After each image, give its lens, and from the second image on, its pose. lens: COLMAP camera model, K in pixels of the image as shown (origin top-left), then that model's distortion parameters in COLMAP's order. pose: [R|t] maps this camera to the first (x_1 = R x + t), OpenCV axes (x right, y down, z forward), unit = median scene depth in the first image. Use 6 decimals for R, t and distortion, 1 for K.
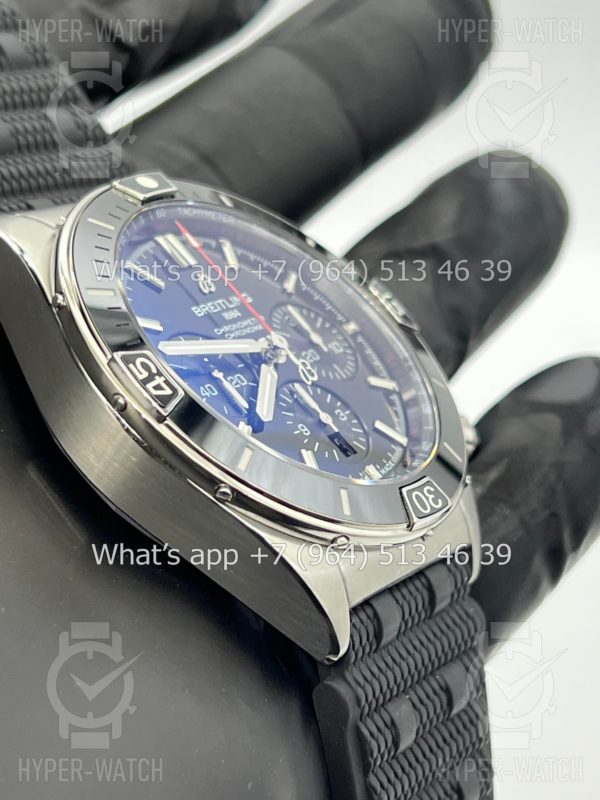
lens RADIAL K [[1893.7, 0, 299.3], [0, 1893.7, 397.7], [0, 0, 1]] dist [0.245789, 0.000000]
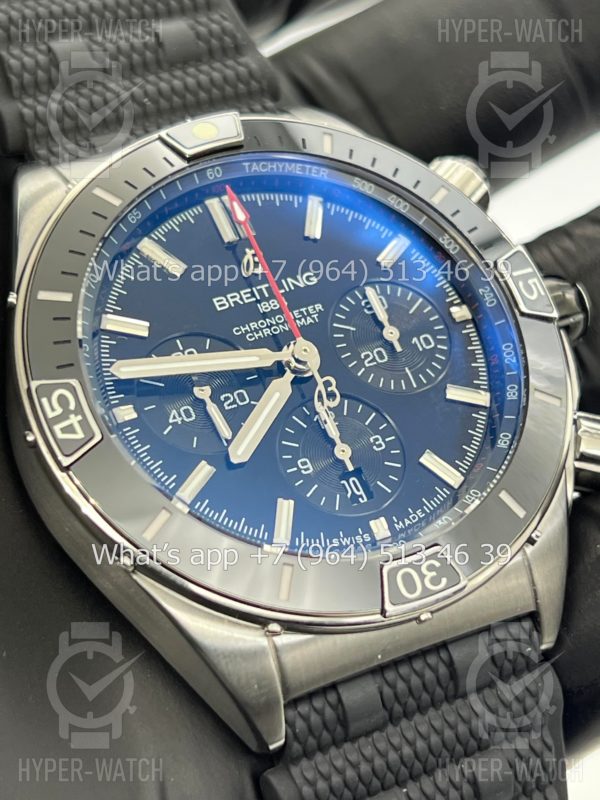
lens RADIAL K [[1893.7, 0, 301.8], [0, 1893.7, 405.5], [0, 0, 1]] dist [0.245789, 0.000000]
pose [[0.876415, 0.158734, -0.454644, 0.379749], [-0.047802, 0.968125, 0.245862, -0.216127], [0.479179, -0.193744, 0.856067, 0.284622]]
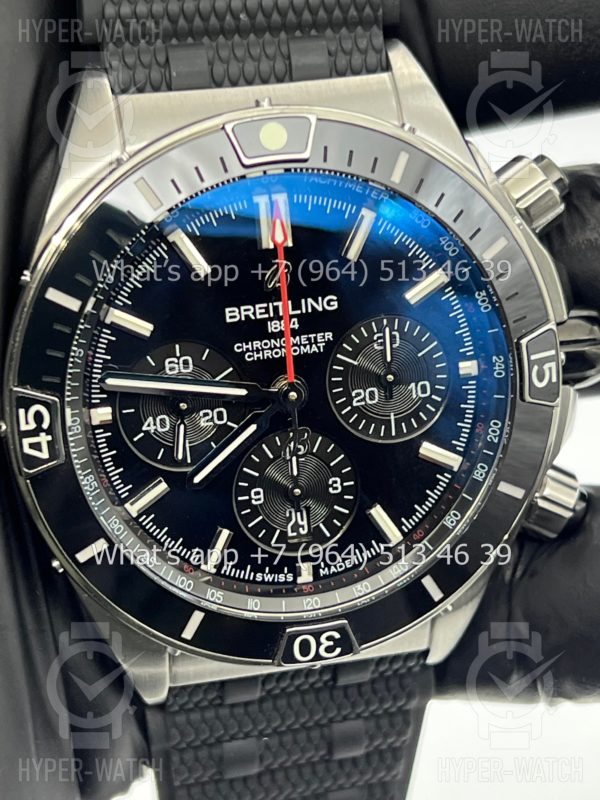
lens RADIAL K [[1893.7, 0, 294.3], [0, 1893.7, 405.6], [0, 0, 1]] dist [0.245789, 0.000000]
pose [[0.701712, 0.651984, -0.287258, 0.241009], [-0.275164, 0.619915, 0.734840, -0.664290], [0.657179, -0.436603, 0.614405, 0.487414]]
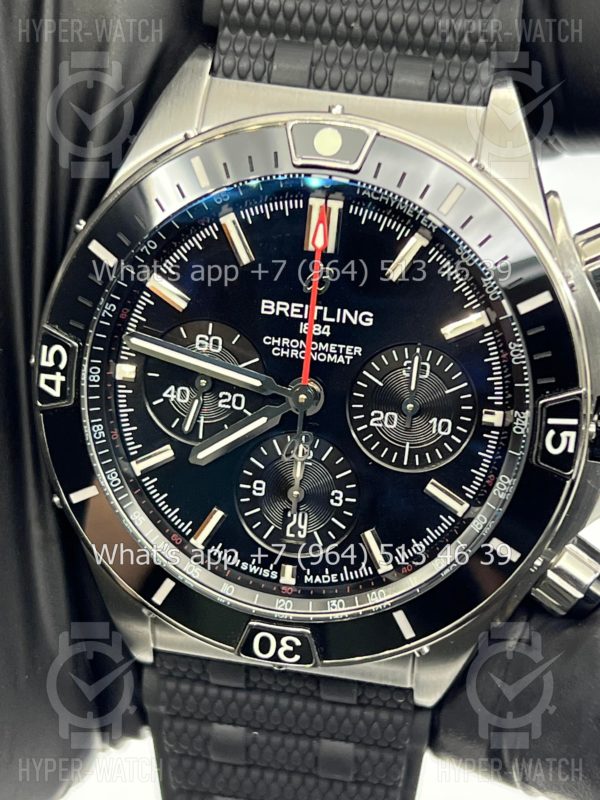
lens RADIAL K [[1893.7, 0, 297.4], [0, 1893.7, 403.8], [0, 0, 1]] dist [0.245789, 0.000000]
pose [[0.393906, 0.782123, -0.482826, 0.412917], [-0.177009, 0.580012, 0.795144, -0.725449], [0.901946, -0.227747, 0.366913, 0.696539]]
